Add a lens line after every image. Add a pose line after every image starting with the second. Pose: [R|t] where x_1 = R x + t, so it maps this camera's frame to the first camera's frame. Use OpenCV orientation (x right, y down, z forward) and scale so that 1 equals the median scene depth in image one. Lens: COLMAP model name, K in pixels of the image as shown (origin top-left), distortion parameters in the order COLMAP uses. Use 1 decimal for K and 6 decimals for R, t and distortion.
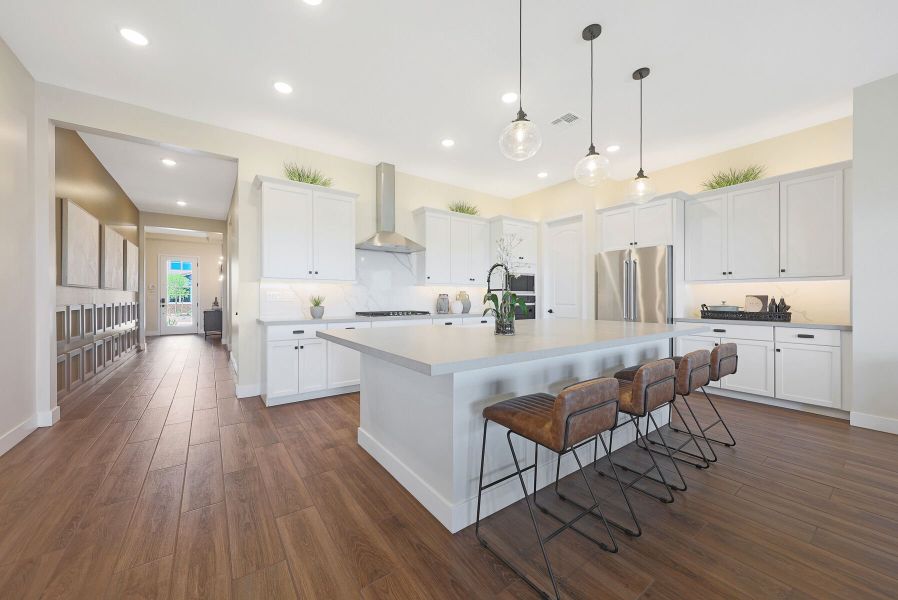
lens RADIAL K [[327.7, 0, 439.3], [0, 327.7, 300.3], [0, 0, 1]] dist [0.011163, 0.000042]
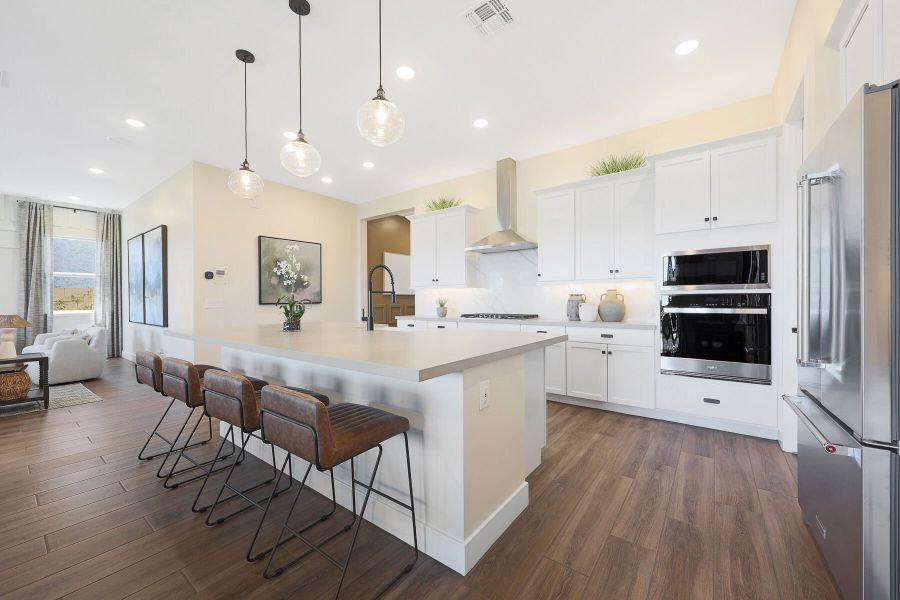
lens RADIAL K [[331.6, 0, 445.4], [0, 331.6, 298.3], [0, 0, 1]] dist [0.007918, 0.000248]
pose [[0.323860, -0.010292, -0.946049, 1.274856], [-0.002308, 0.999929, -0.011669, -0.000824], [0.946102, 0.005963, 0.323813, 0.956046]]
